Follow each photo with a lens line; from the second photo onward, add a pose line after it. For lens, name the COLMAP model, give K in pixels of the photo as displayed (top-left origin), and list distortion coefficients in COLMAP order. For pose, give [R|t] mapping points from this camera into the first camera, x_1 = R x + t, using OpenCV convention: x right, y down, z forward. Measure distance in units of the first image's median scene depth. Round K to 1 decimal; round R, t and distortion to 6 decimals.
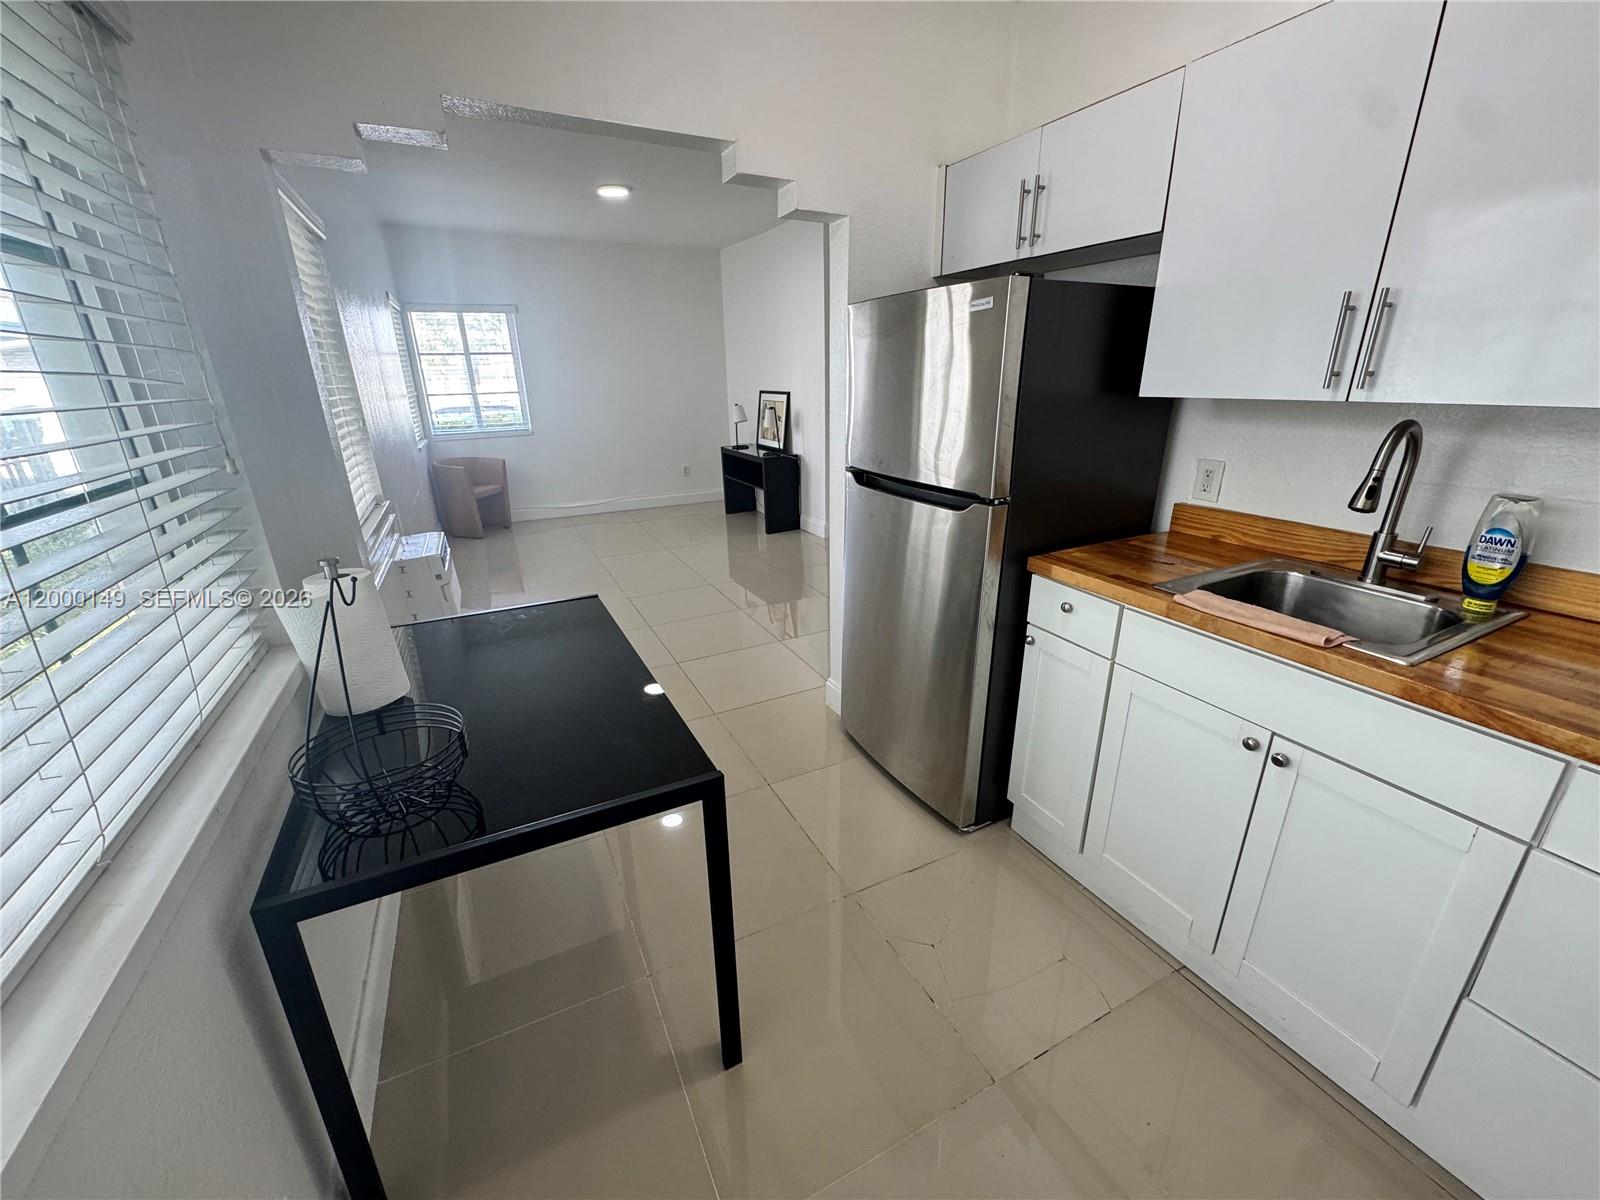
lens RADIAL K [[637.4, 0, 800.0], [0, 637.4, 600.0], [0, 0, 1]] dist [-0.005399, -0.000033]
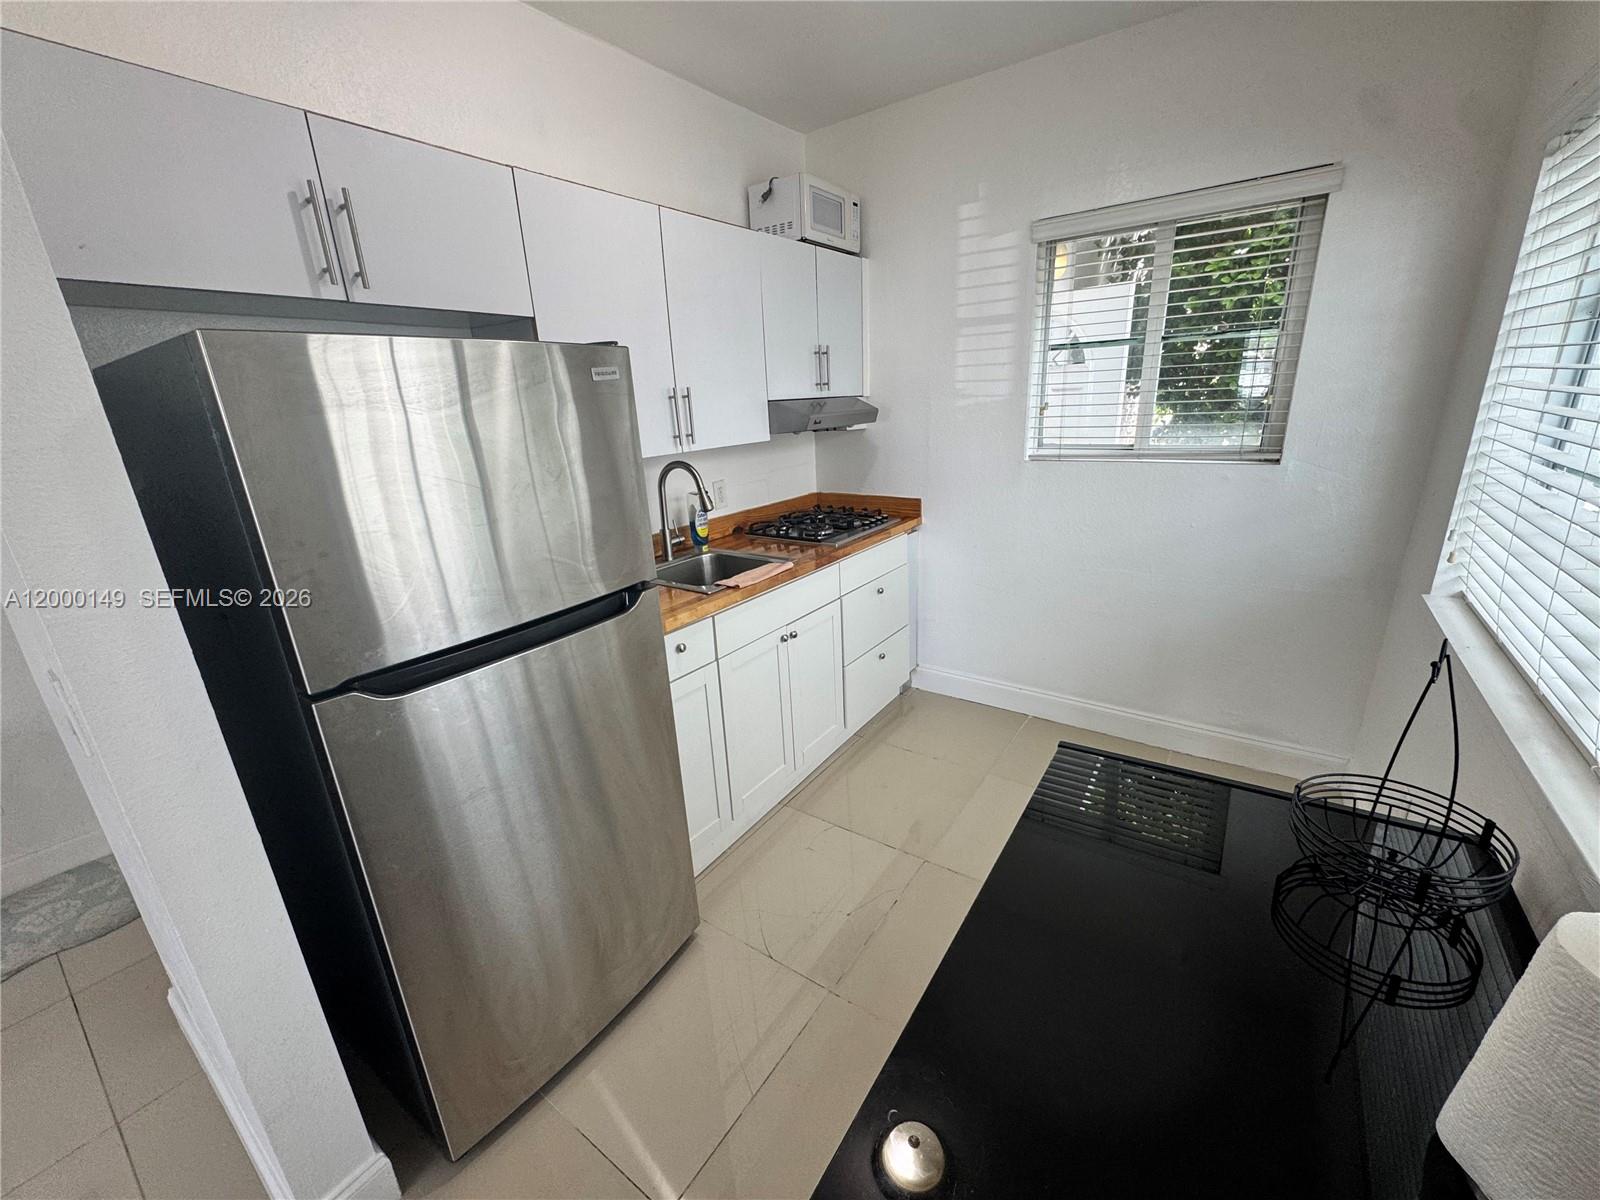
lens RADIAL K [[639.2, 0, 798.8], [0, 639.2, 600.0], [0, 0, 1]] dist [-0.002246, -0.000102]
pose [[-0.473242, -0.225949, 0.851463, -0.605623], [0.351325, 0.837949, 0.417628, -0.451506], [-0.807845, 0.496779, -0.317171, 1.149529]]
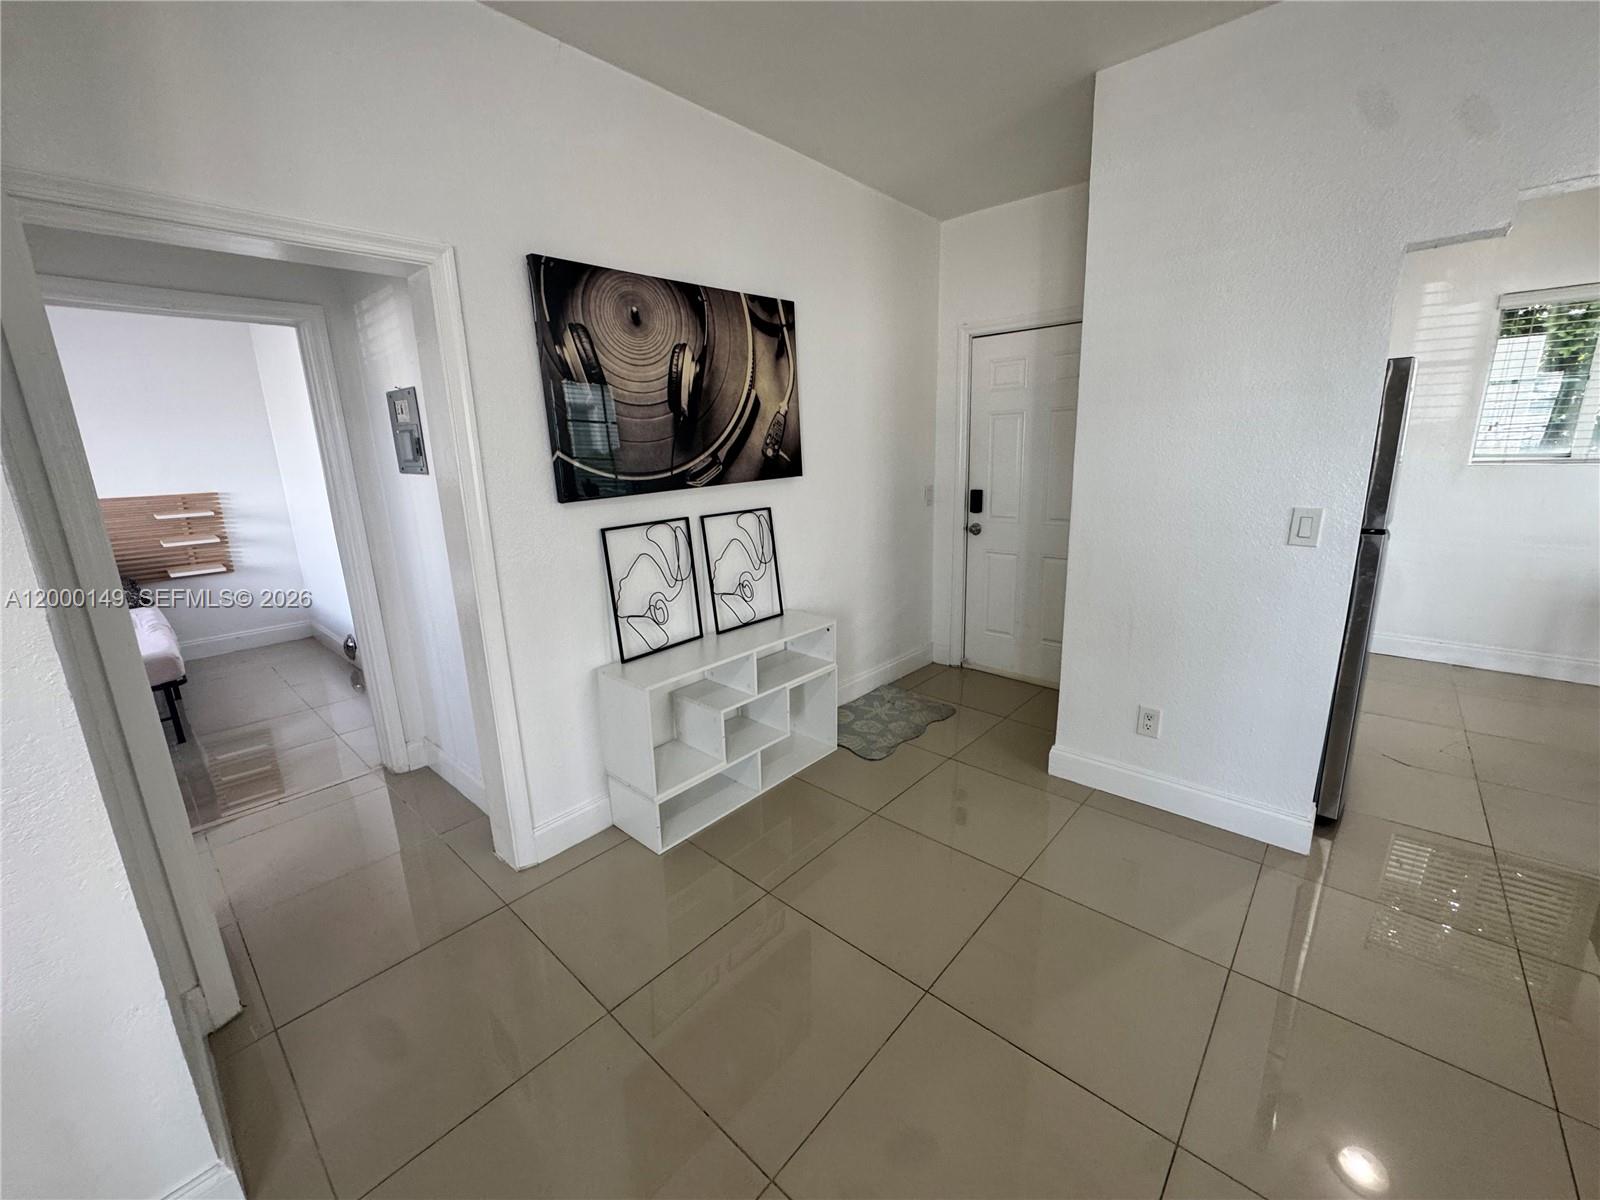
lens RADIAL K [[639.2, 0, 798.8], [0, 639.2, 600.0], [0, 0, 1]] dist [-0.002246, -0.000102]
pose [[-0.369628, -0.187993, 0.909963, -0.641881], [0.347702, 0.880184, 0.323078, -0.993106], [-0.861672, 0.435815, -0.259975, 2.828800]]
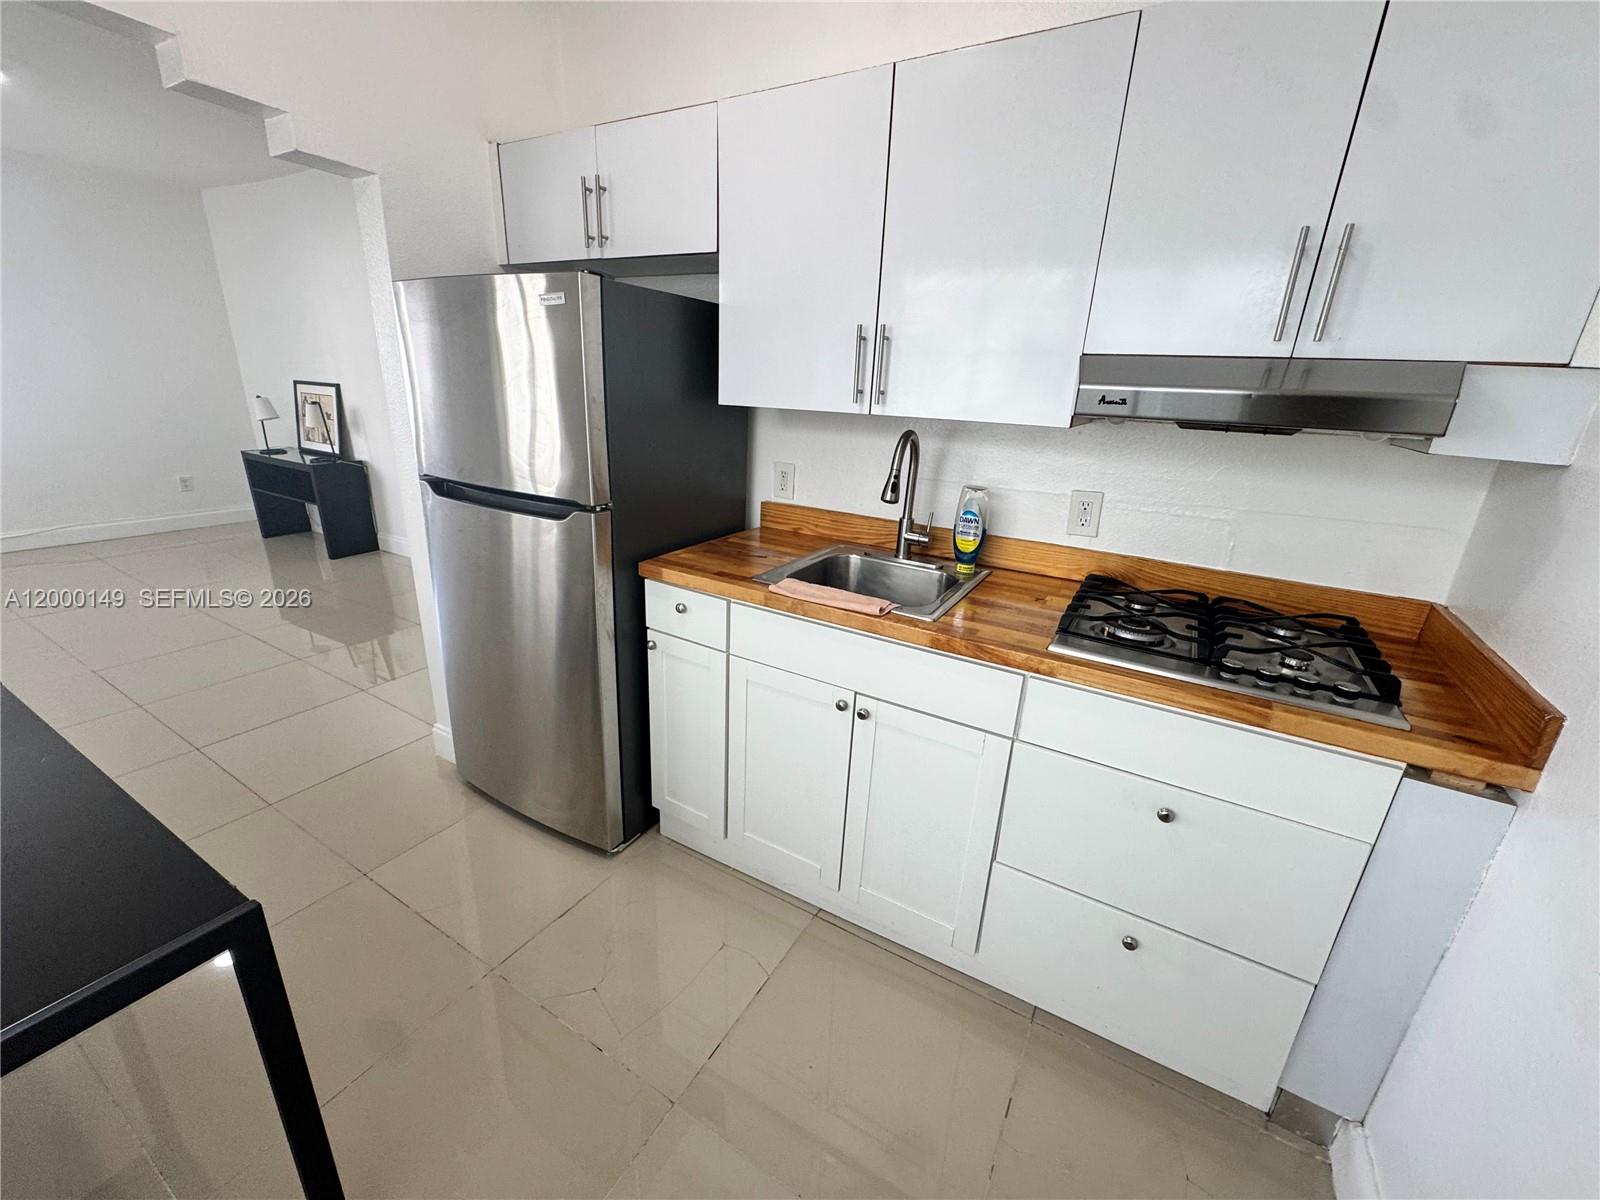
lens RADIAL K [[639.2, 0, 798.8], [0, 639.2, 600.0], [0, 0, 1]] dist [-0.002246, -0.000102]
pose [[0.837586, -0.123422, 0.532181, 0.033138], [0.127252, 0.991427, 0.029651, -0.007688], [-0.531278, 0.042886, 0.846111, 0.031151]]
